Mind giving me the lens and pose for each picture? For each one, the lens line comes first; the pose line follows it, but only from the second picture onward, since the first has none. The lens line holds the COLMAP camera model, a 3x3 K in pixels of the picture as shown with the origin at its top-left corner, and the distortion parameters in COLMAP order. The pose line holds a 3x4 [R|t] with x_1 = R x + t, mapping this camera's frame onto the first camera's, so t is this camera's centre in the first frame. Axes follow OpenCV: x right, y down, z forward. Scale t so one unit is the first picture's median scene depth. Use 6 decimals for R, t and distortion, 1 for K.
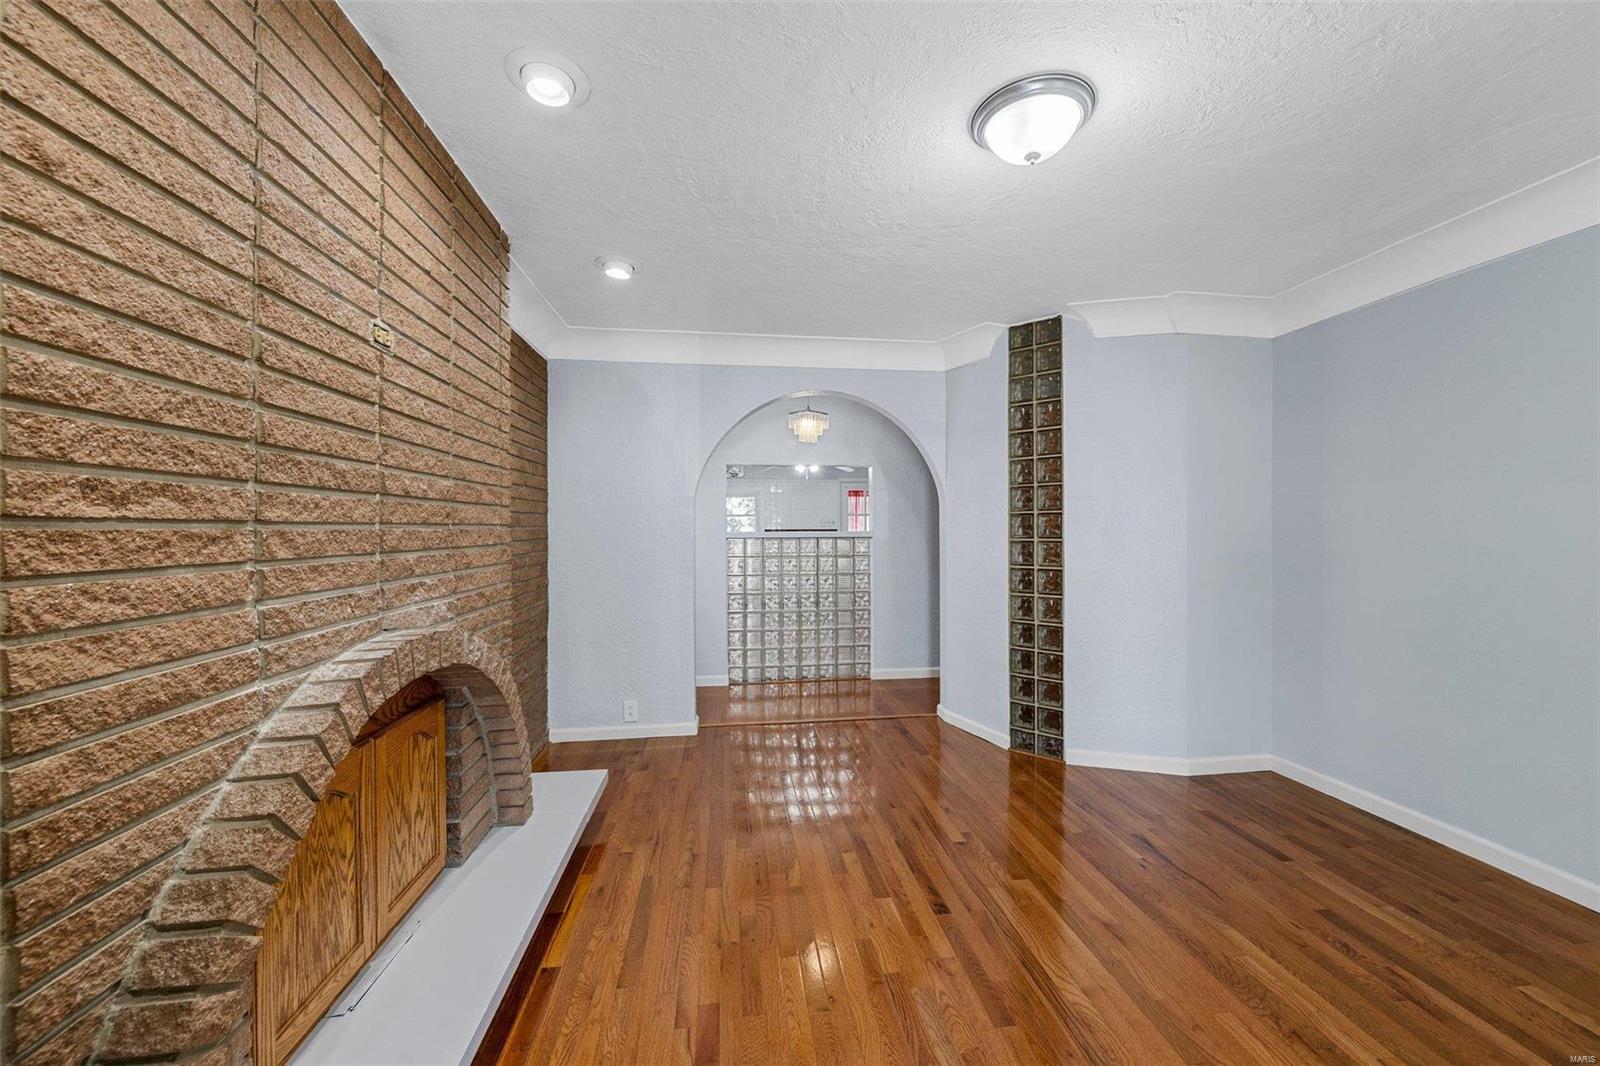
lens RADIAL K [[628.7, 0, 804.8], [0, 628.7, 531.4], [0, 0, 1]] dist [0.000389, 0.000123]
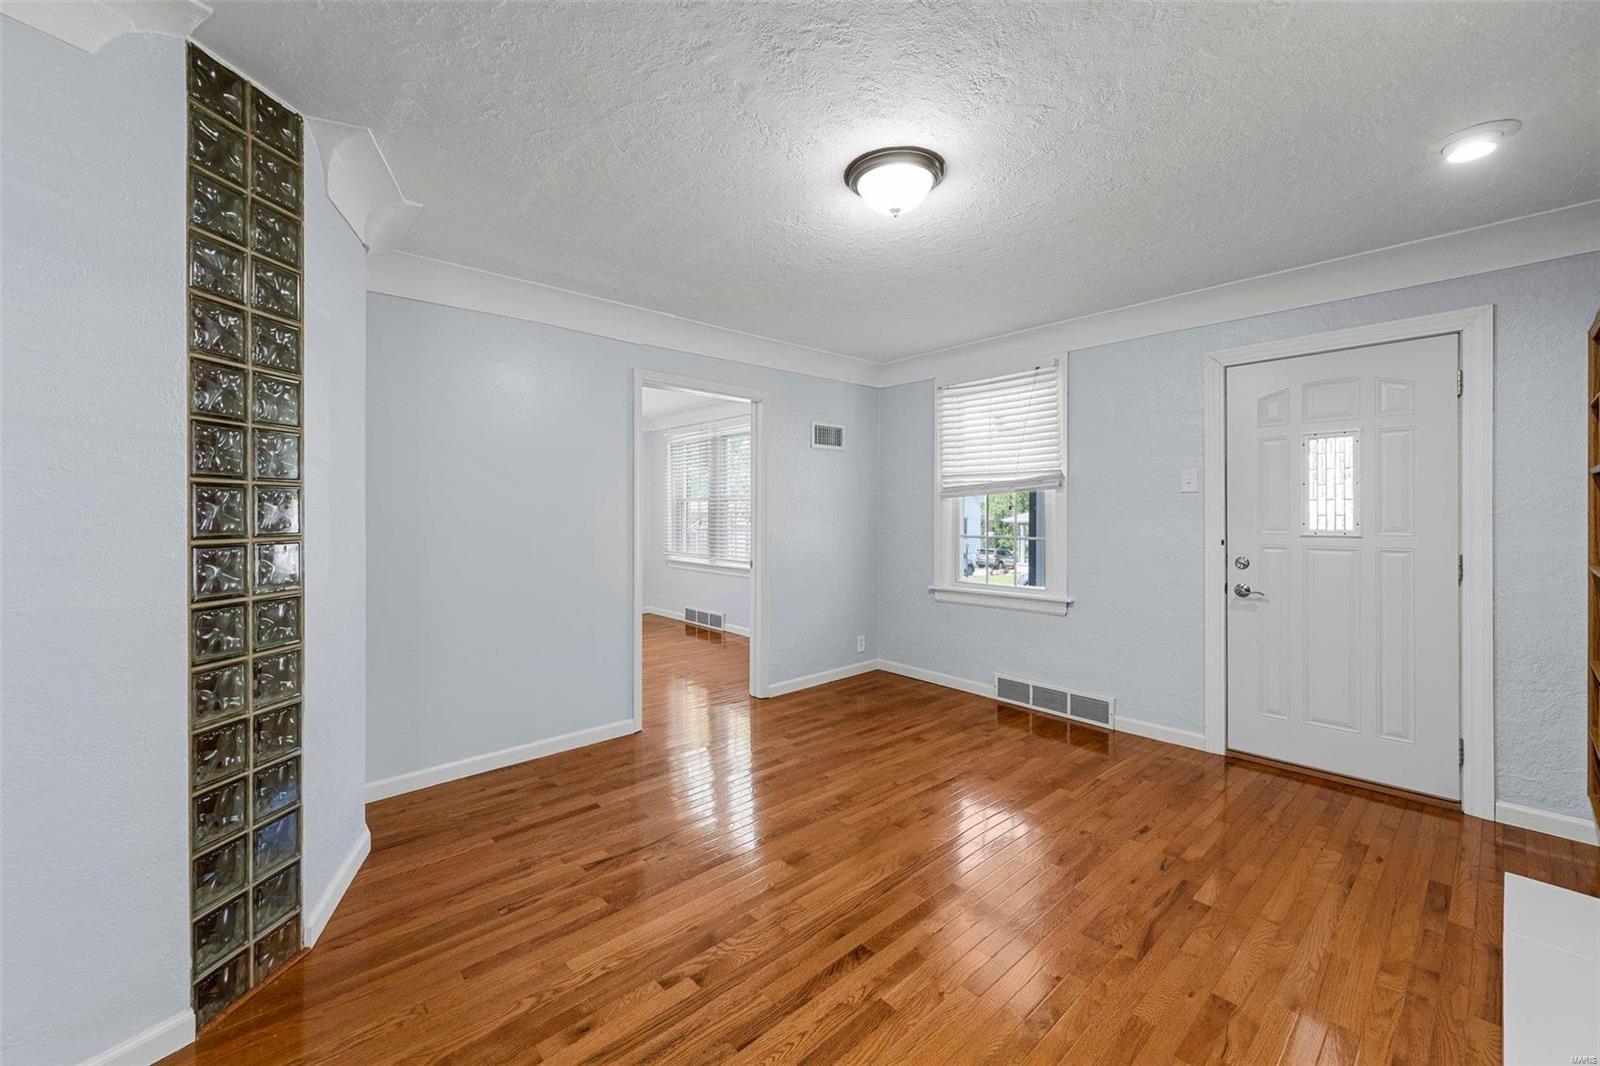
lens RADIAL K [[631.6, 0, 806.8], [0, 631.6, 512.7], [0, 0, 1]] dist [0.000106, 0.000128]
pose [[-0.585505, 0.004475, 0.810657, -0.671899], [0.004168, 0.999988, -0.002510, -0.009301], [-0.810658, 0.001909, -0.585516, 2.345140]]
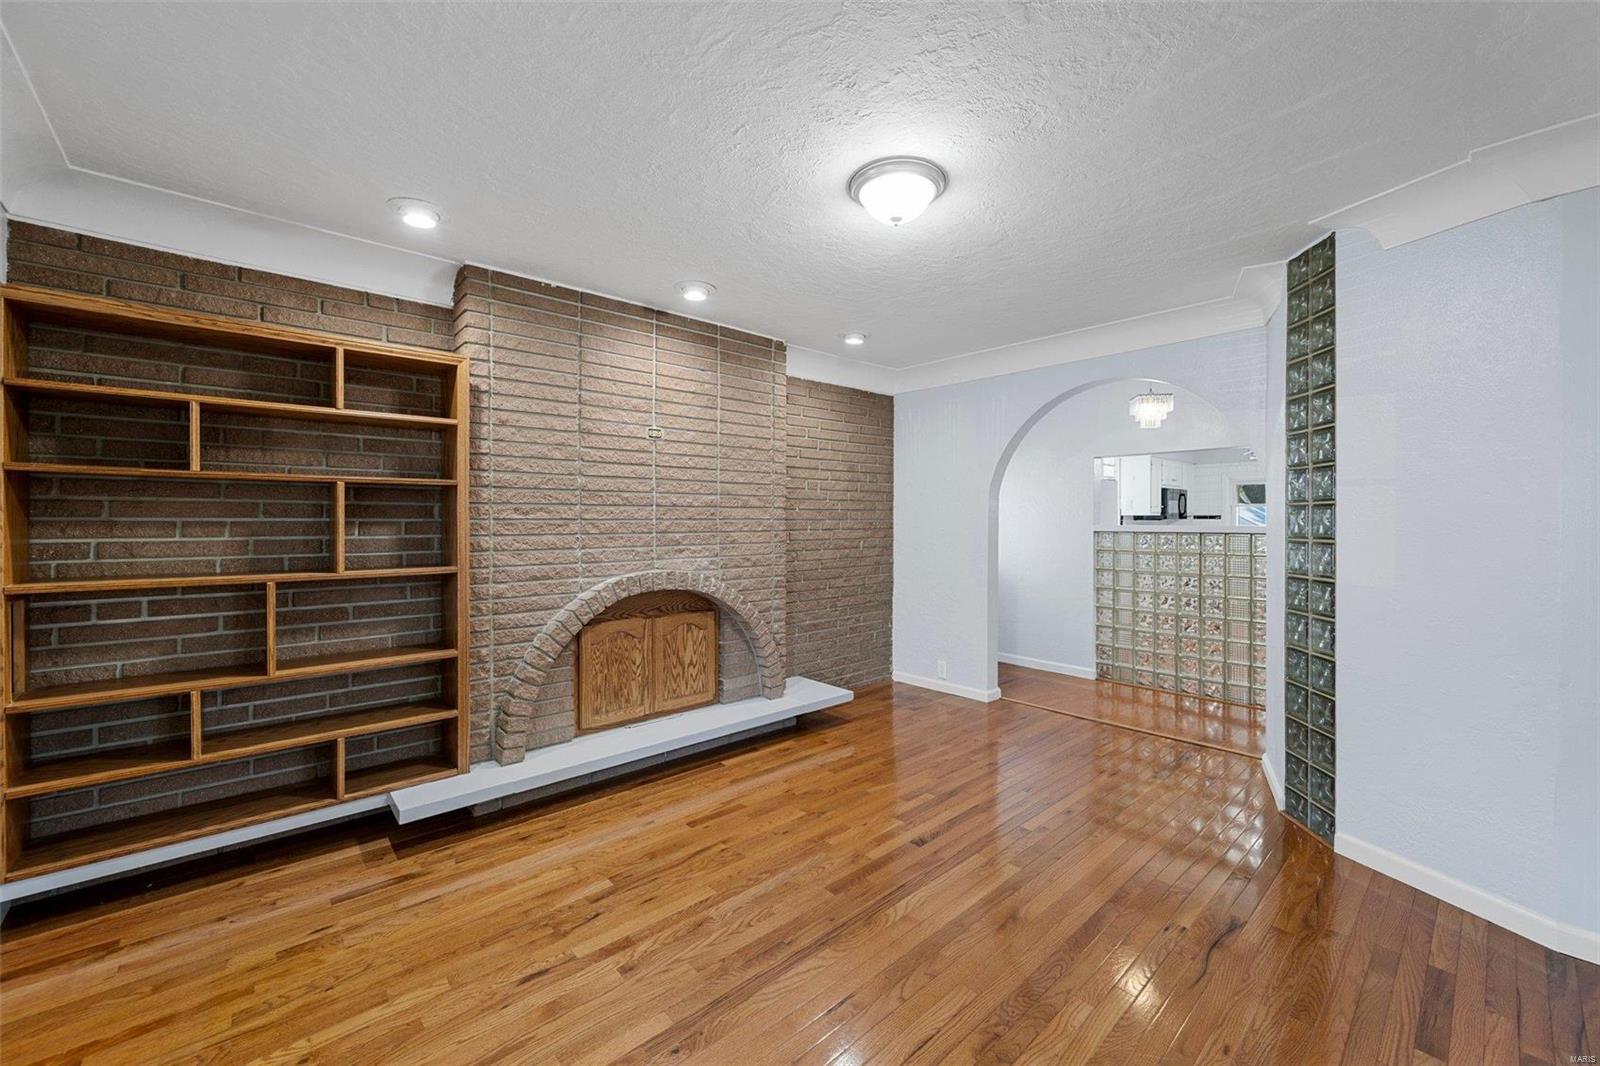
lens RADIAL K [[627.4, 0, 802.7], [0, 627.4, 524.0], [0, 0, 1]] dist [0.000698, 0.000014]
pose [[0.570709, 0.012467, -0.821057, 1.586314], [-0.008603, 0.999921, 0.009202, -0.023589], [0.821107, 0.001812, 0.570771, 0.202123]]
